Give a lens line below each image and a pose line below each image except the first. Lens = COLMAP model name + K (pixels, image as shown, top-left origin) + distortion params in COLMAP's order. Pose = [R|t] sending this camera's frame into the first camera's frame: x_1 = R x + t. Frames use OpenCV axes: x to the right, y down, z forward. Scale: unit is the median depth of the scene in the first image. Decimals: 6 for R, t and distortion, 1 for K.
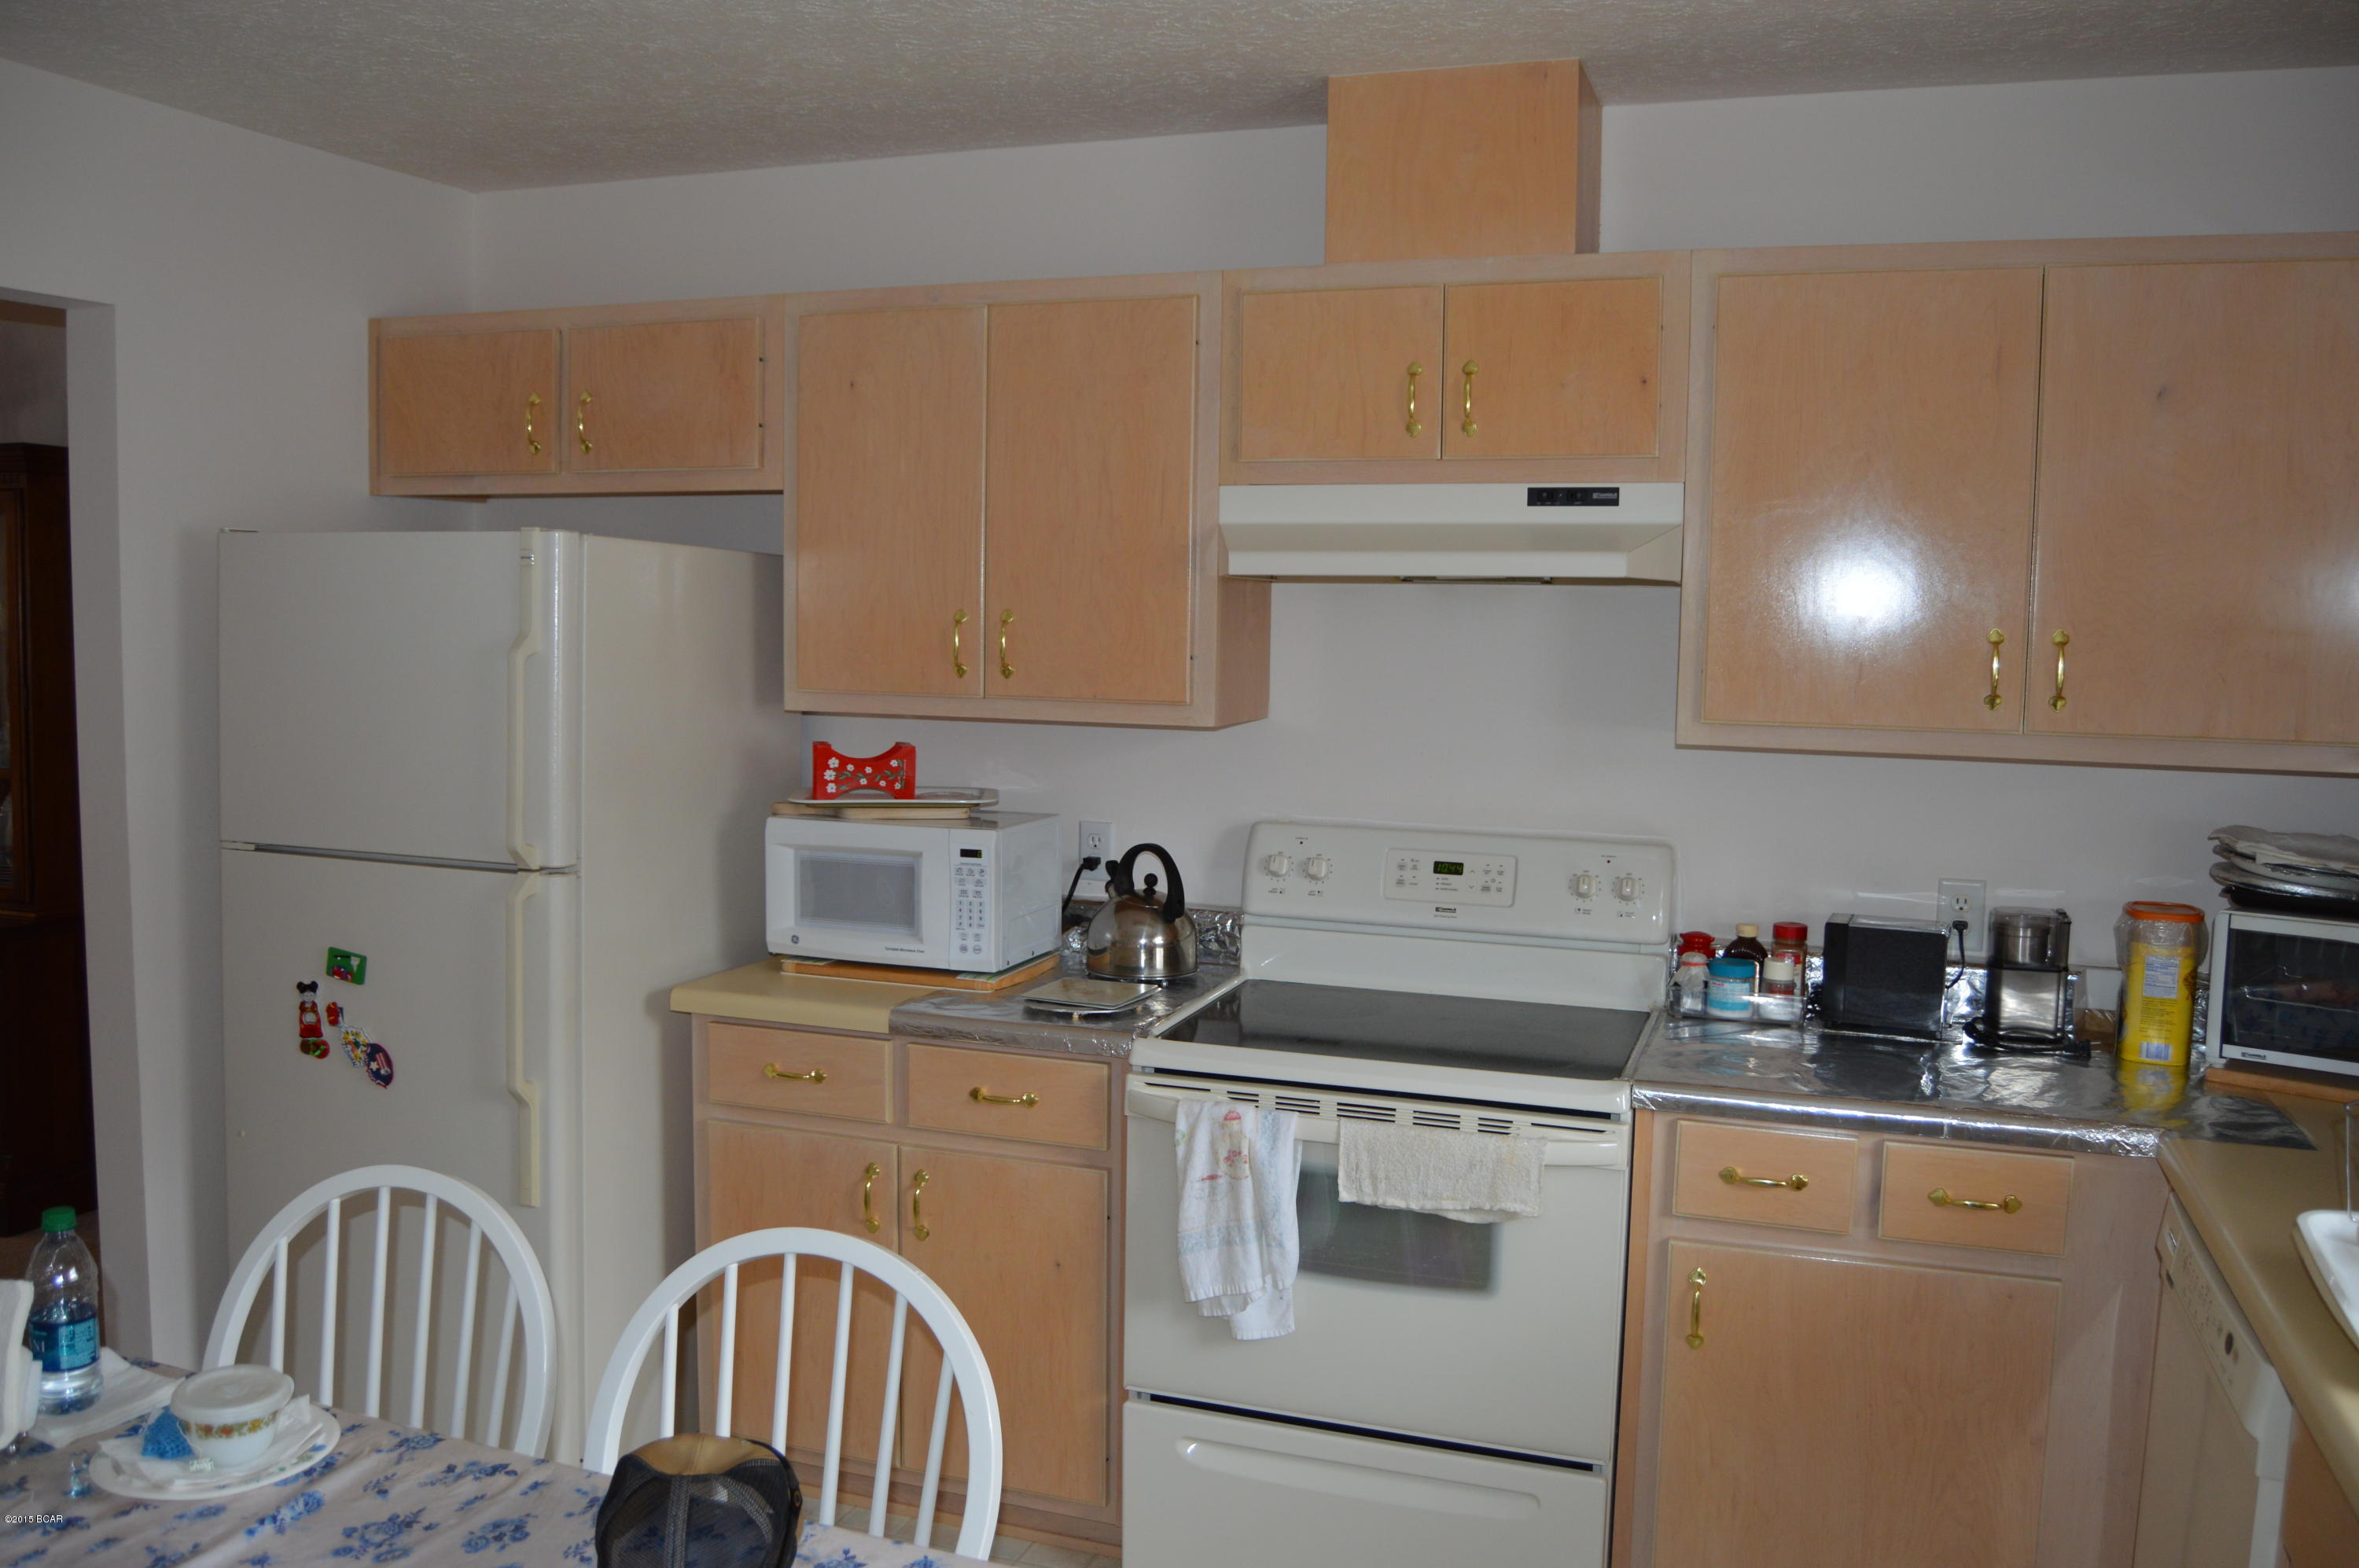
lens RADIAL K [[1875.7, 0, 1192.6], [0, 1875.7, 783.2], [0, 0, 1]] dist [-0.088360, 0.030566]
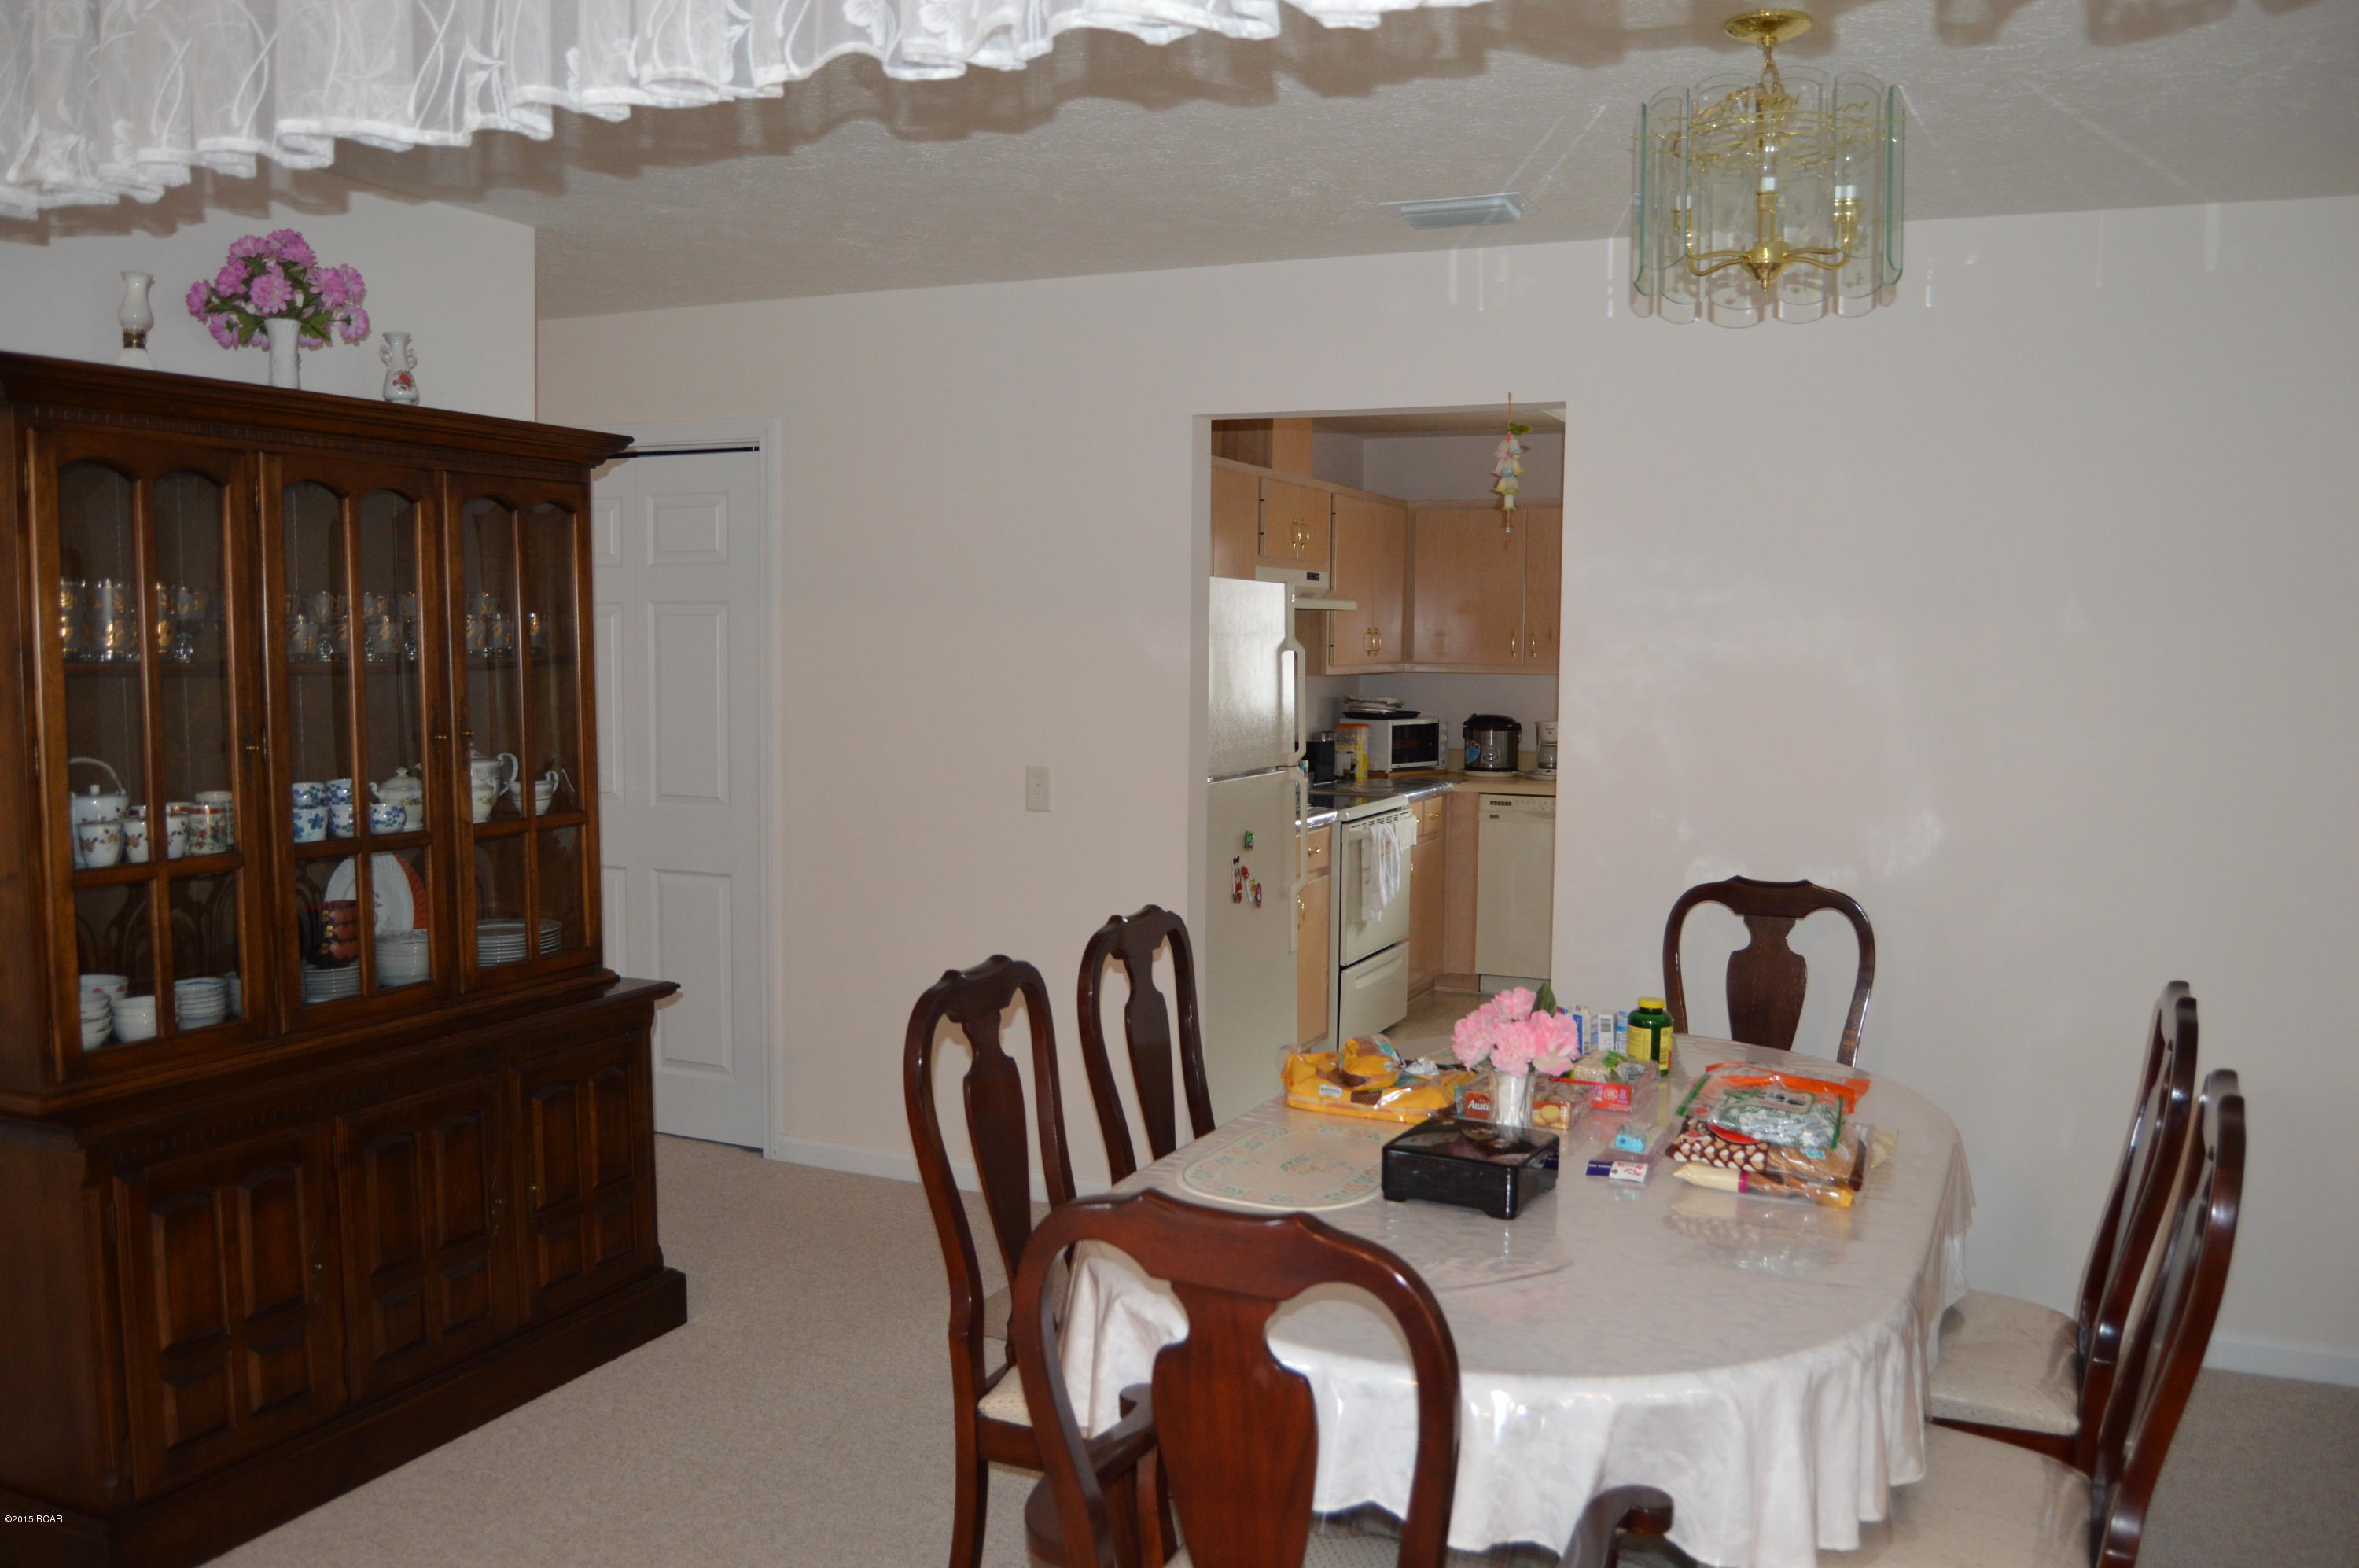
lens RADIAL K [[1875.7, 0, 1190.3], [0, 1875.7, 782.0], [0, 0, 1]] dist [-0.088360, 0.030566]
pose [[0.072639, -0.091568, 0.993146, -2.335789], [0.087955, 0.992485, 0.085074, -0.111182], [-0.993472, 0.081172, 0.080147, 0.999579]]
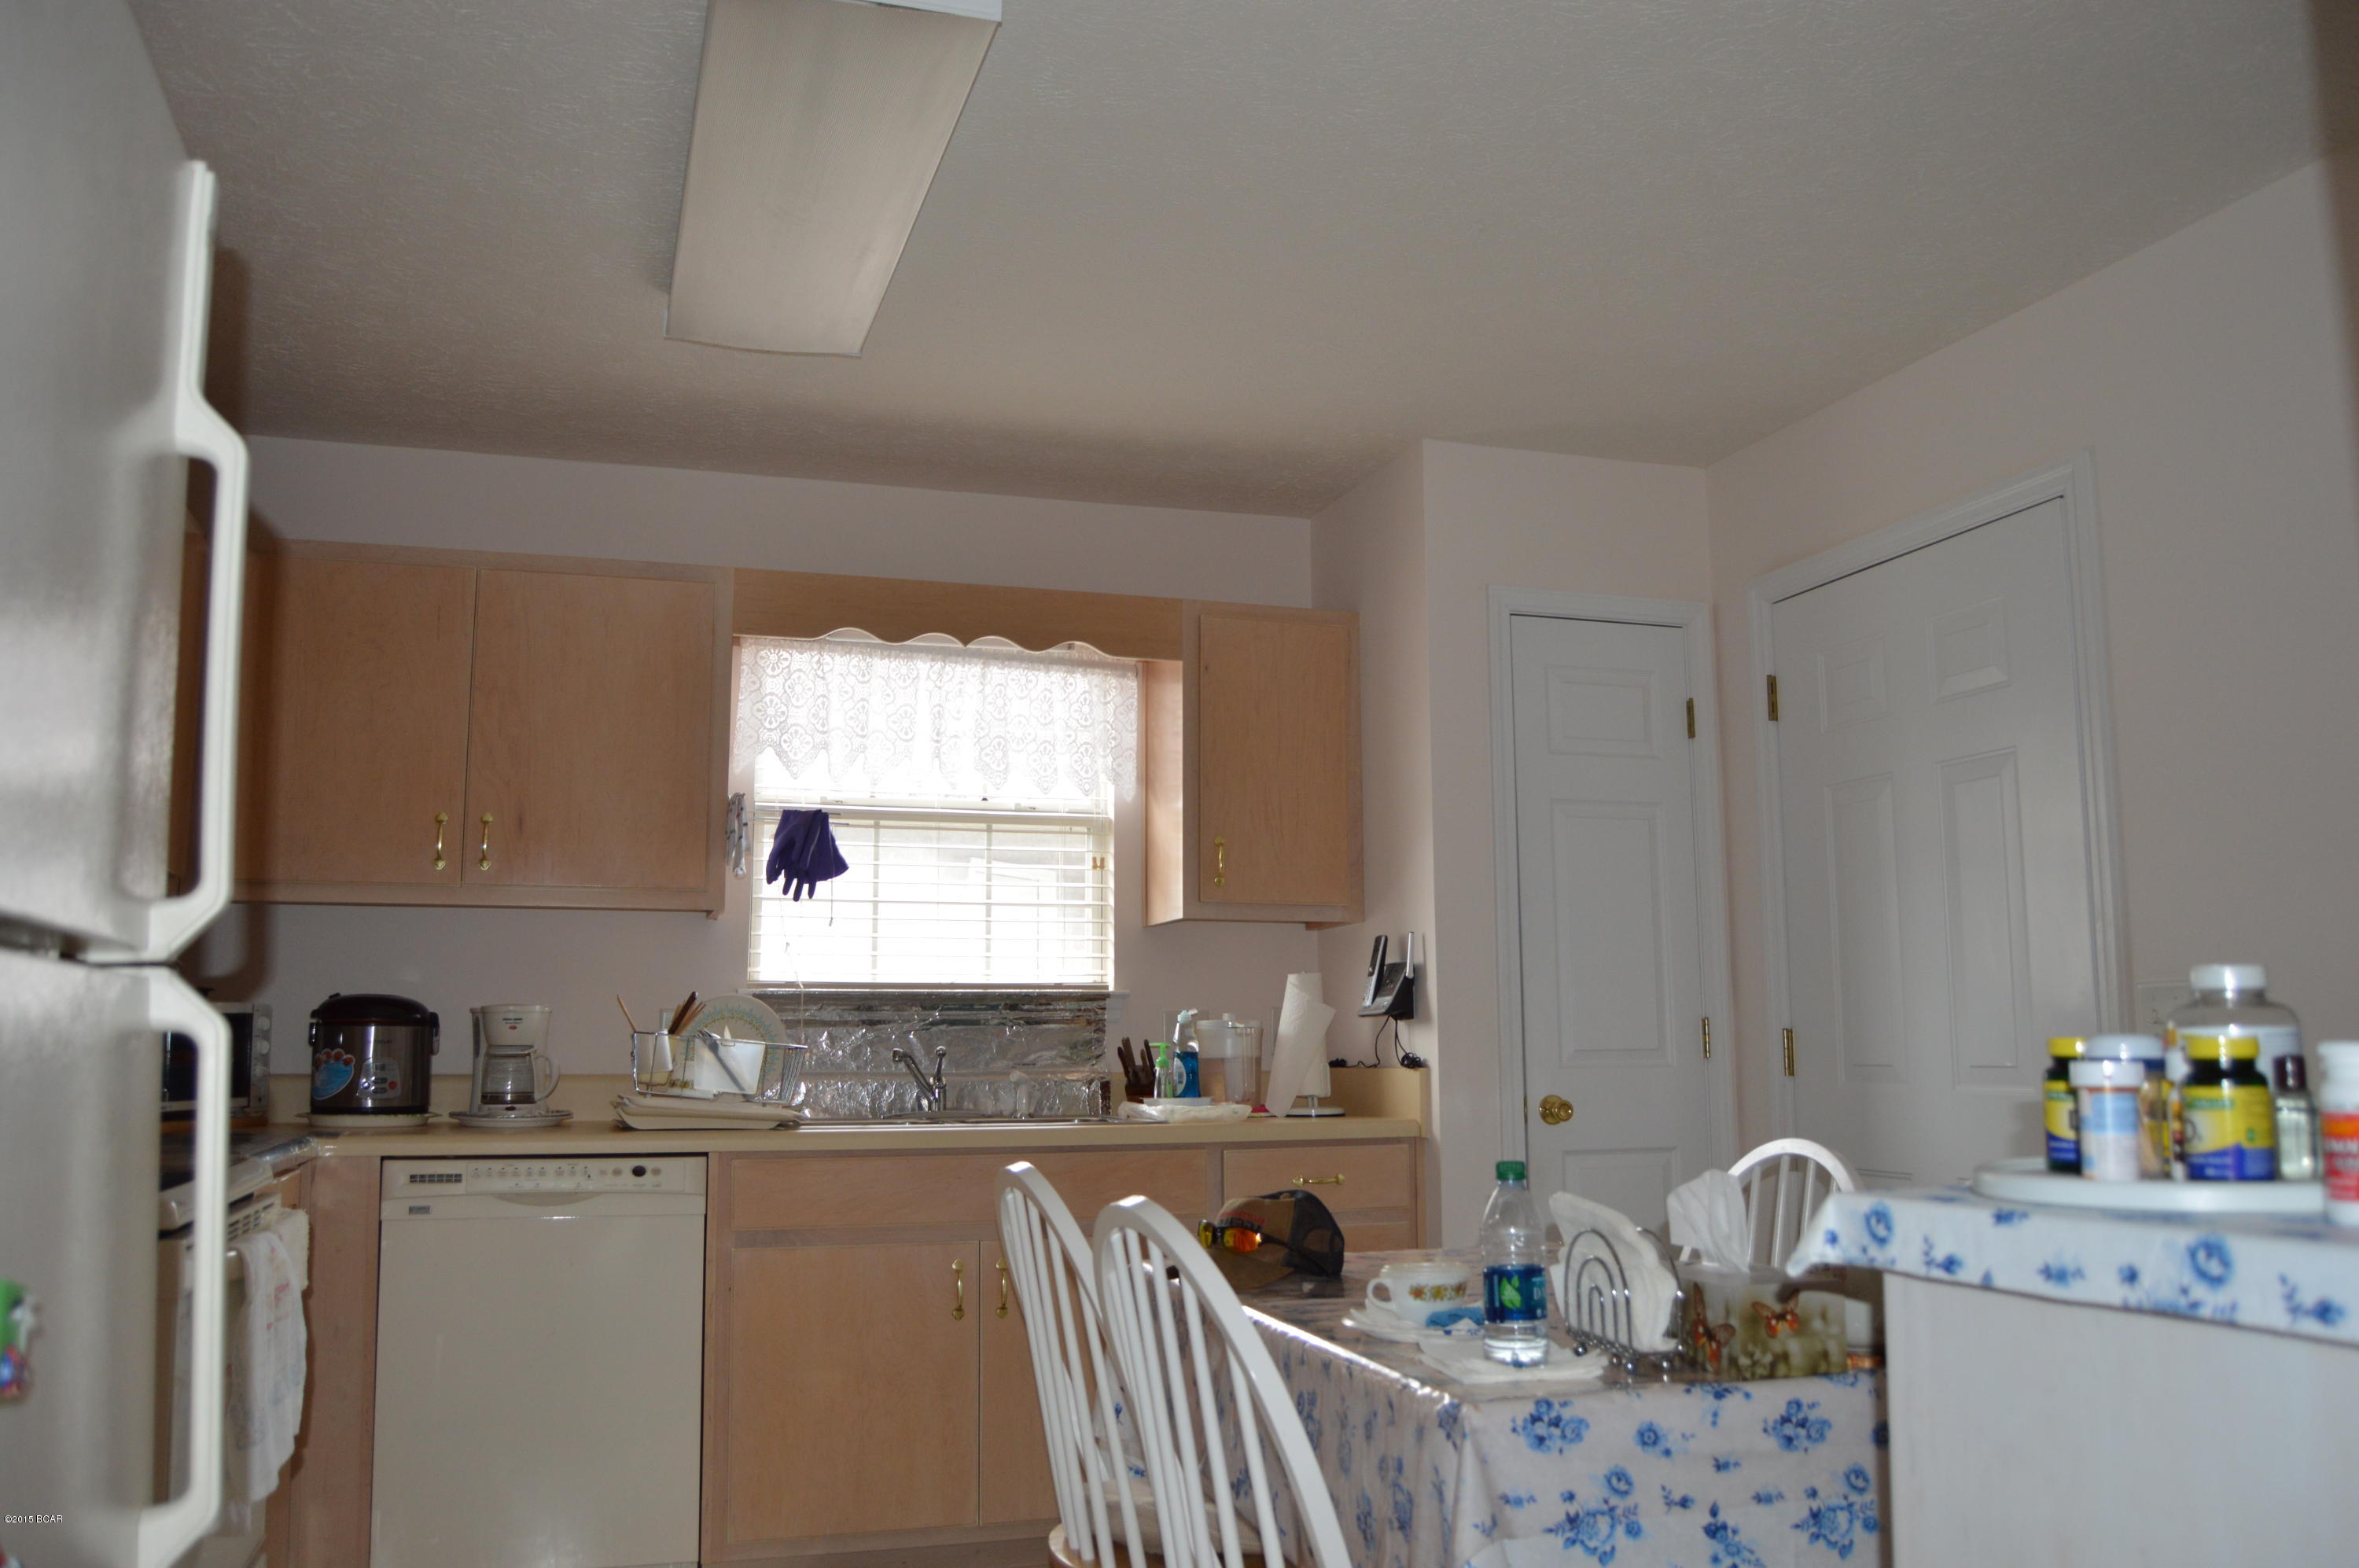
lens RADIAL K [[1875.7, 0, 1188.3], [0, 1875.7, 773.4], [0, 0, 1]] dist [-0.088360, 0.030566]
pose [[-0.617279, 0.100174, 0.780341, -0.853687], [0.069058, 0.994931, -0.073094, 0.051357], [-0.783707, 0.008770, -0.621068, 1.129955]]
